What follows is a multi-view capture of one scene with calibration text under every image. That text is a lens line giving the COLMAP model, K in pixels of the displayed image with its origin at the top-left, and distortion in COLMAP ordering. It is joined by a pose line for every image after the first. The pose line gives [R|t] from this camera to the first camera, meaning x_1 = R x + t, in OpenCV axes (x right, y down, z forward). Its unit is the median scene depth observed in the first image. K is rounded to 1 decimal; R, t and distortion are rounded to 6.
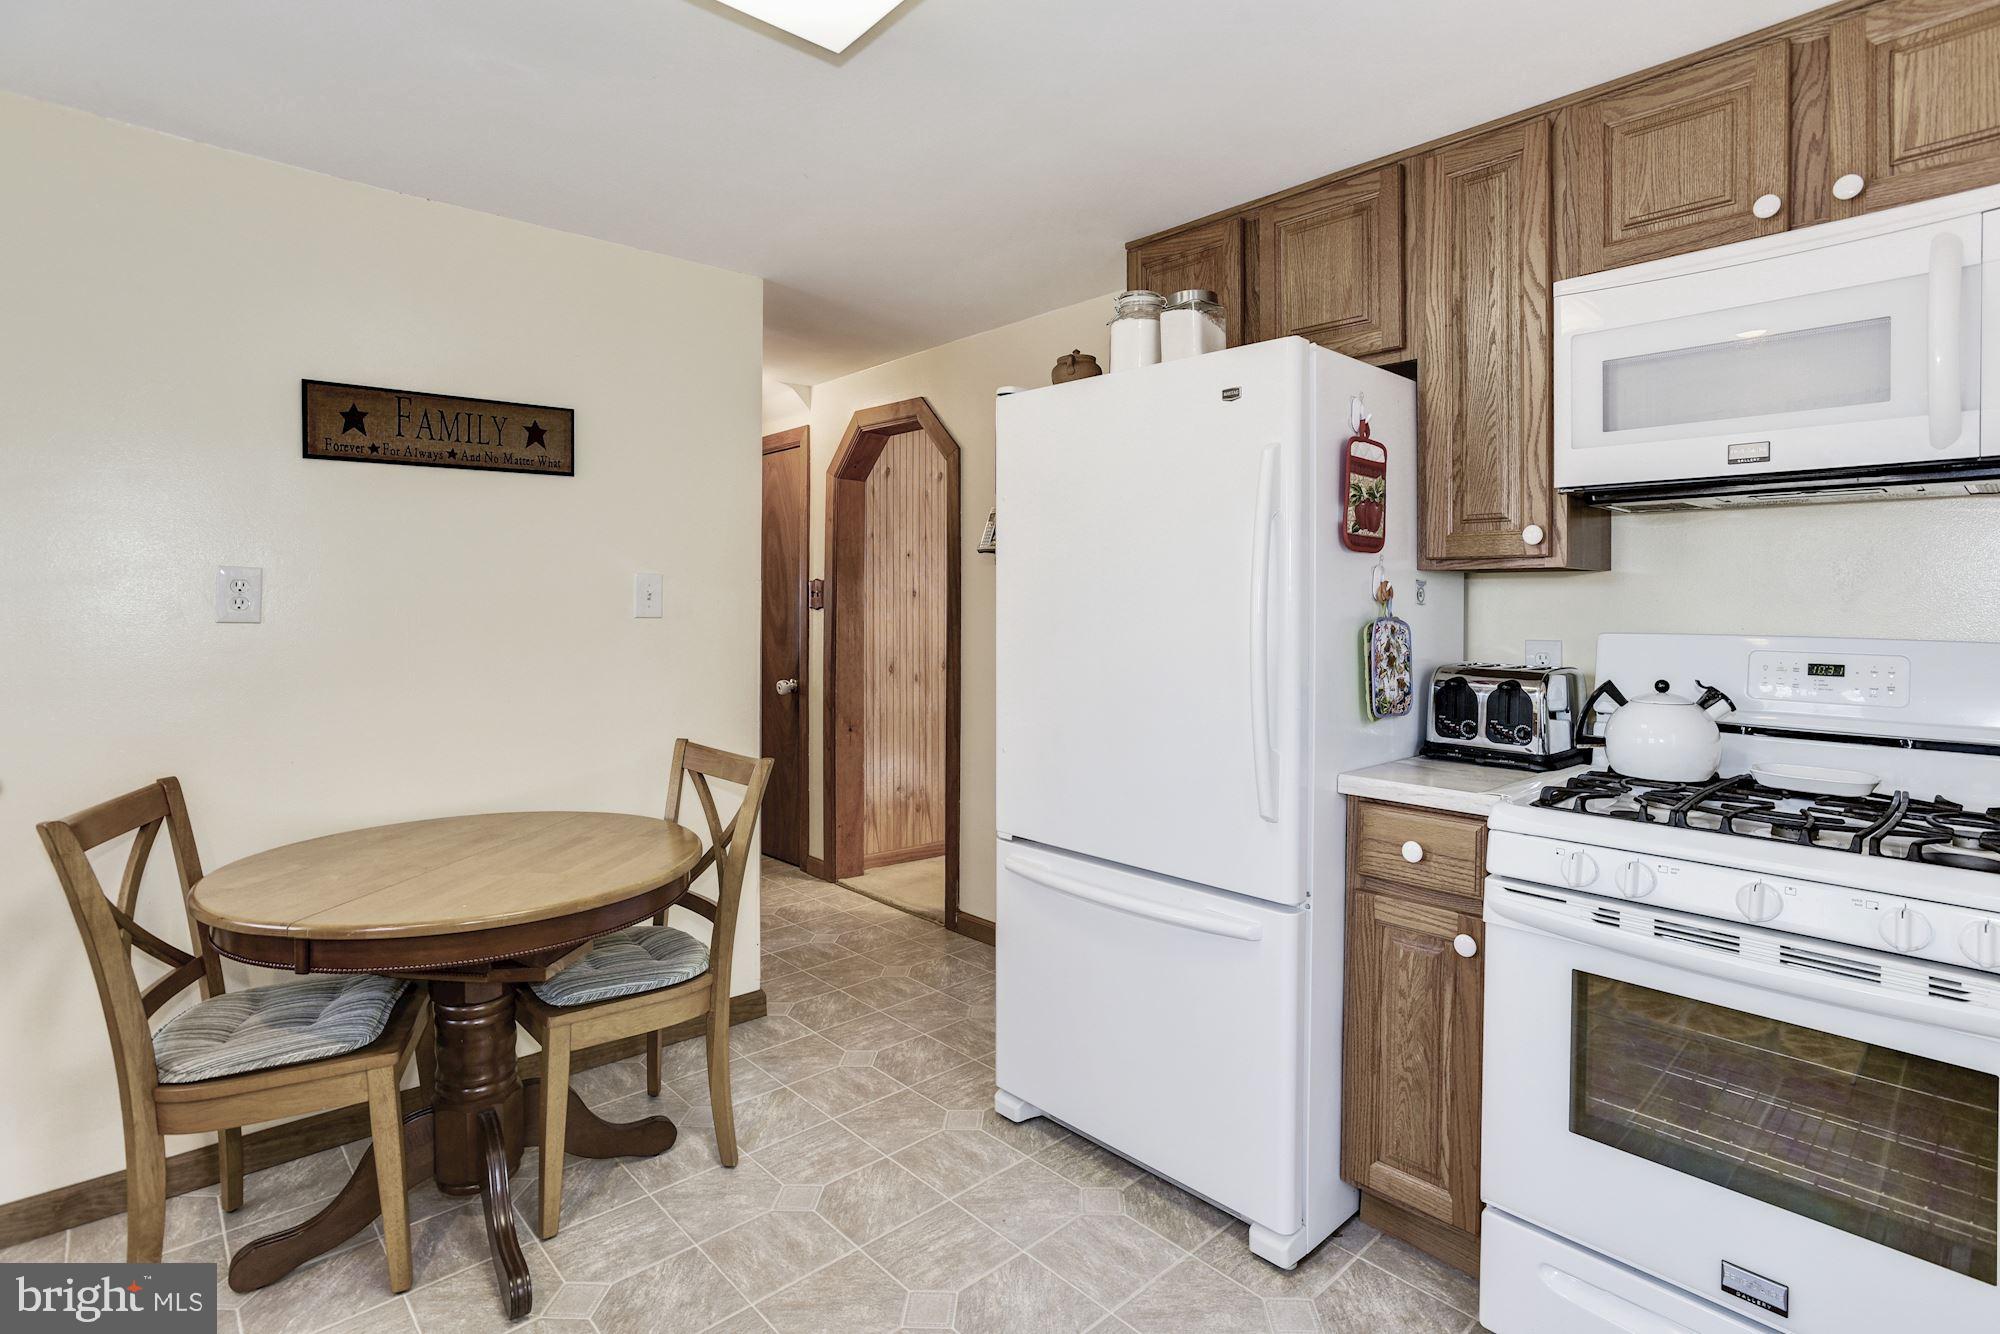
lens RADIAL K [[988.9, 0, 1008.3], [0, 988.9, 608.6], [0, 0, 1]] dist [-0.051297, 0.032903]
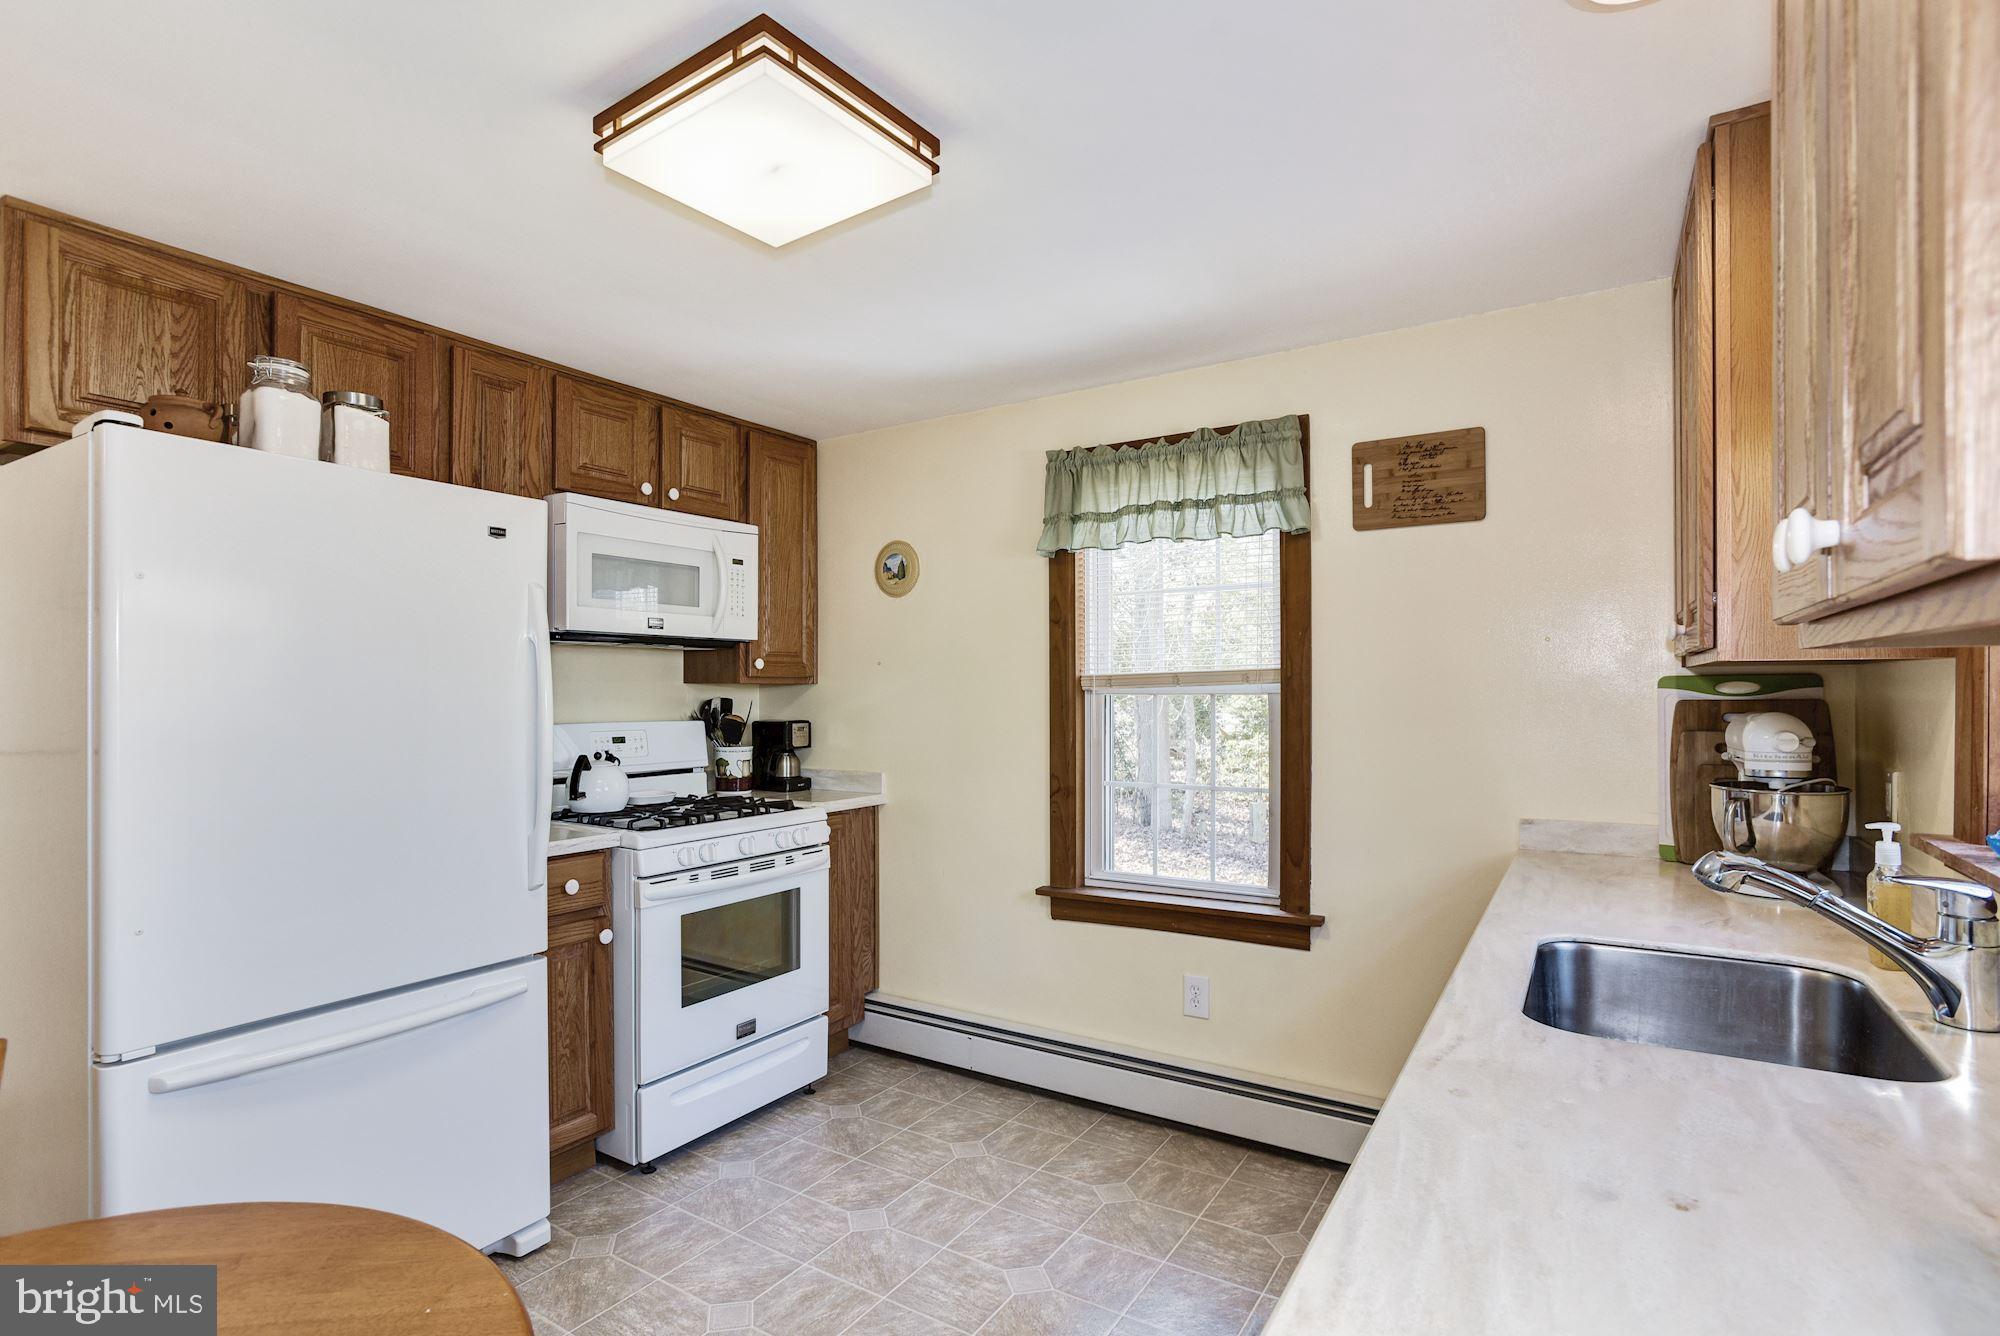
lens RADIAL K [[1009.6, 0, 983.2], [0, 1009.6, 689.5], [0, 0, 1]] dist [-0.064080, 0.038182]
pose [[-0.250216, -0.006837, 0.968166, -1.244436], [0.002356, 0.999968, 0.007671, -0.047905], [-0.968187, 0.004200, -0.250192, 0.876547]]
